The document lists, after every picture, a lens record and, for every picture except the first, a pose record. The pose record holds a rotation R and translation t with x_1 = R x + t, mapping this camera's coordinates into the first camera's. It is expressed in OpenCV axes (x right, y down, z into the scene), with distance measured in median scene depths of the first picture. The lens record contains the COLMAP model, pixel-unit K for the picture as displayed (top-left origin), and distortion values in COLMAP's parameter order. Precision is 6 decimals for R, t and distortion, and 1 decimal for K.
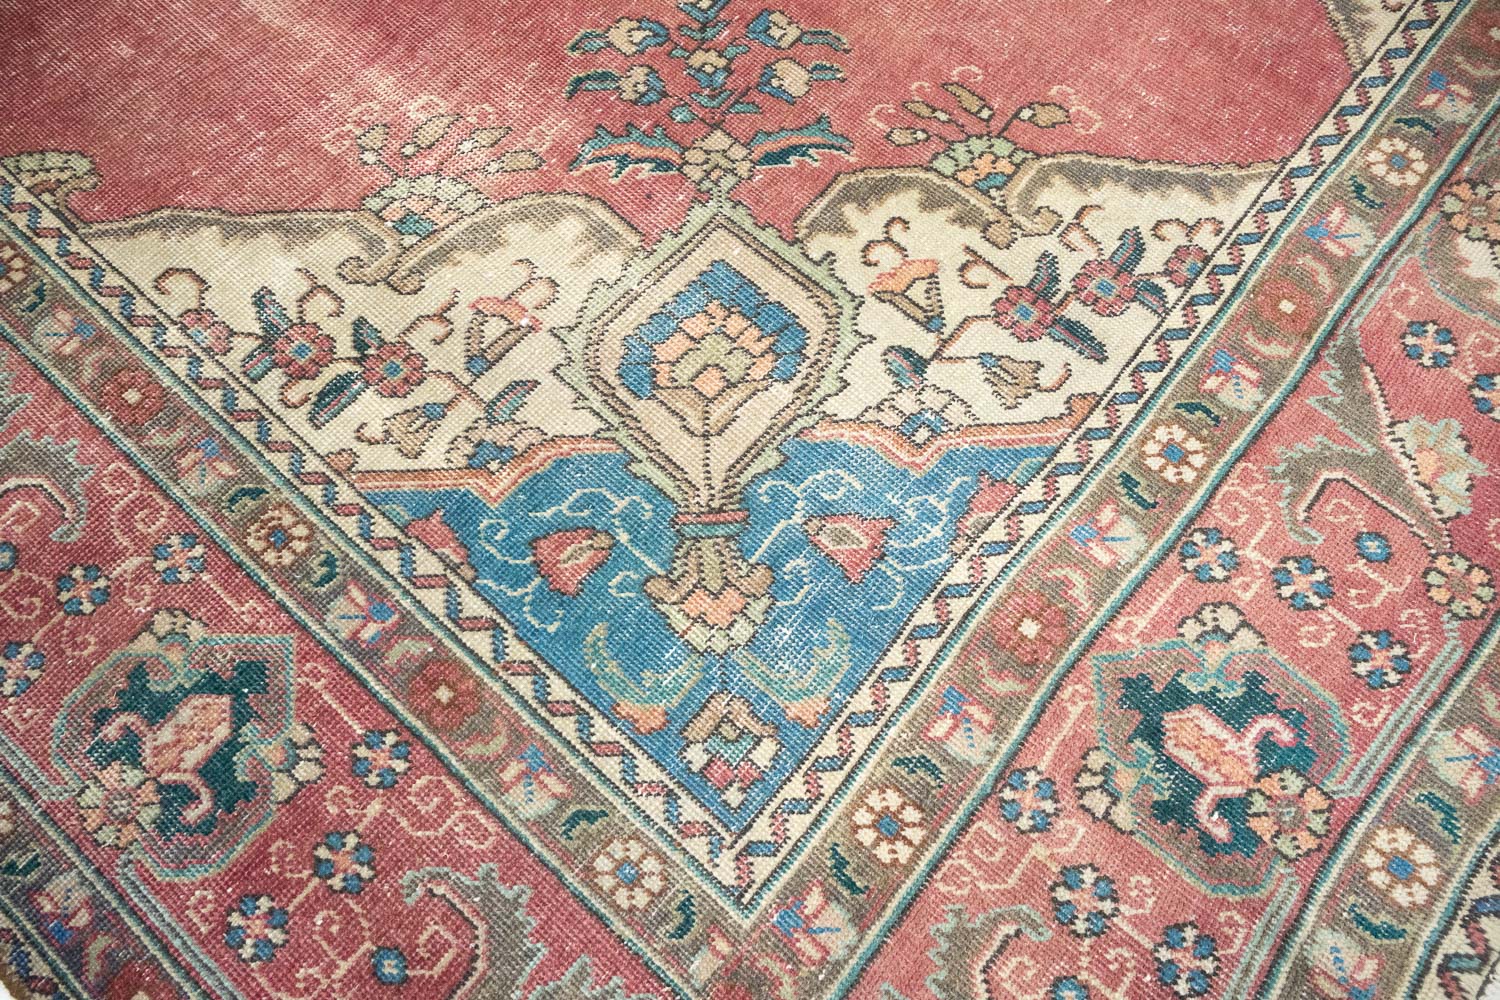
lens RADIAL K [[1203.5, 0, 715.3], [0, 1203.5, 502.0], [0, 0, 1]] dist [-0.007505, -0.003444]
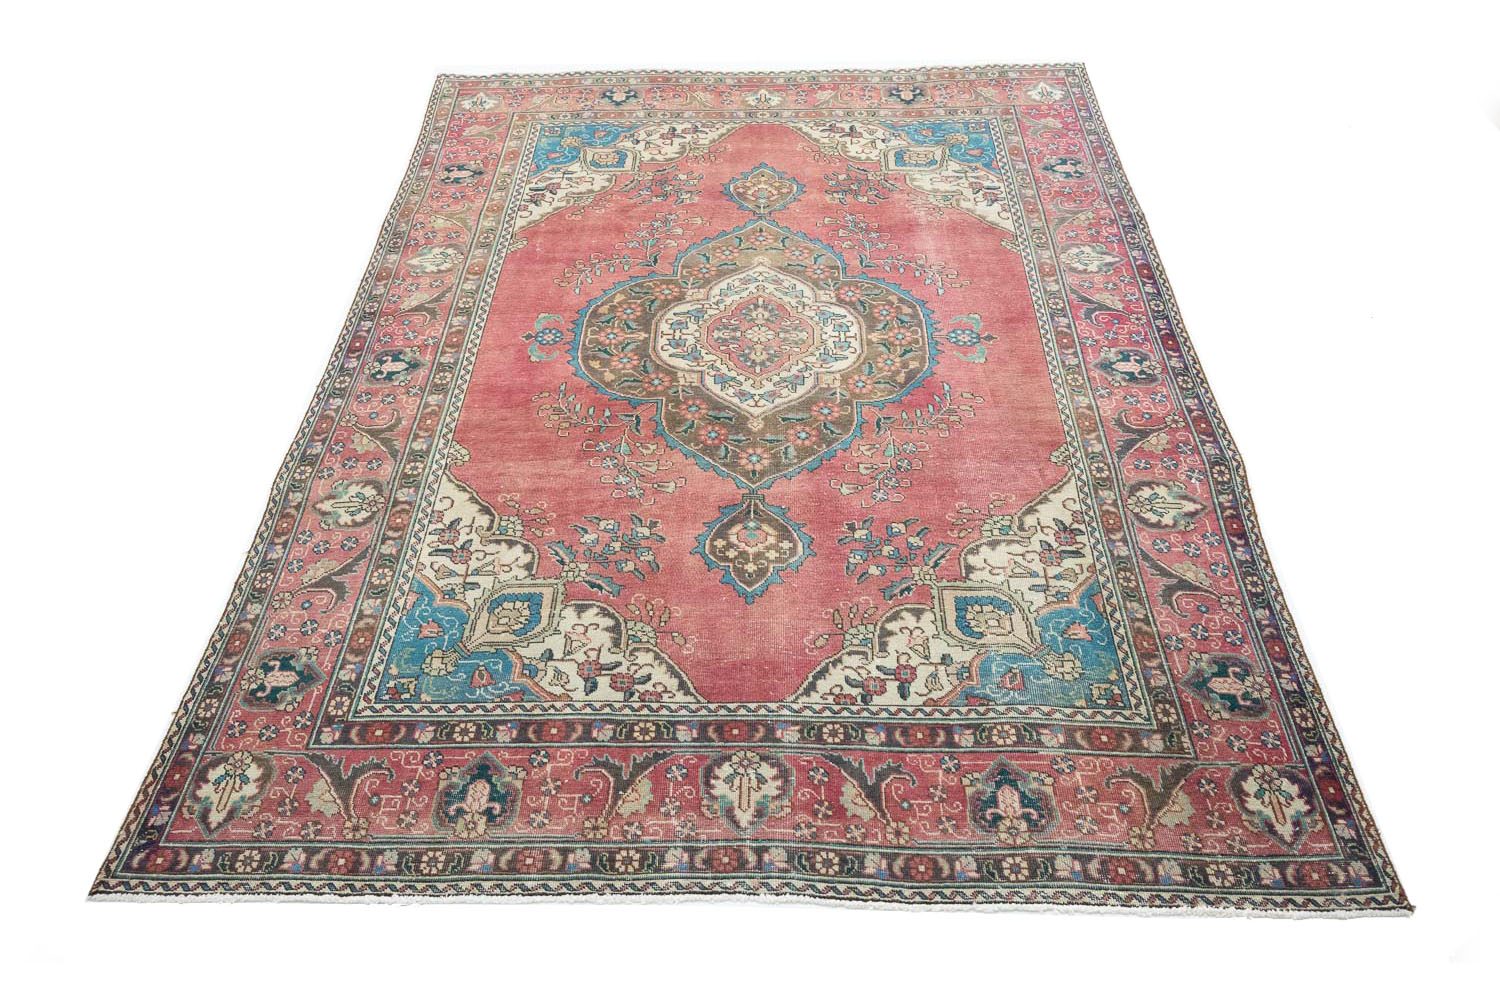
lens RADIAL K [[1209.9, 0, 736.0], [0, 1209.9, 517.9], [0, 0, 1]] dist [0.001520, -0.004595]
pose [[-0.640811, -0.506914, 0.576541, -2.627611], [0.730268, -0.170858, 0.661451, -3.528510], [-0.236792, 0.844894, 0.479671, 0.190535]]
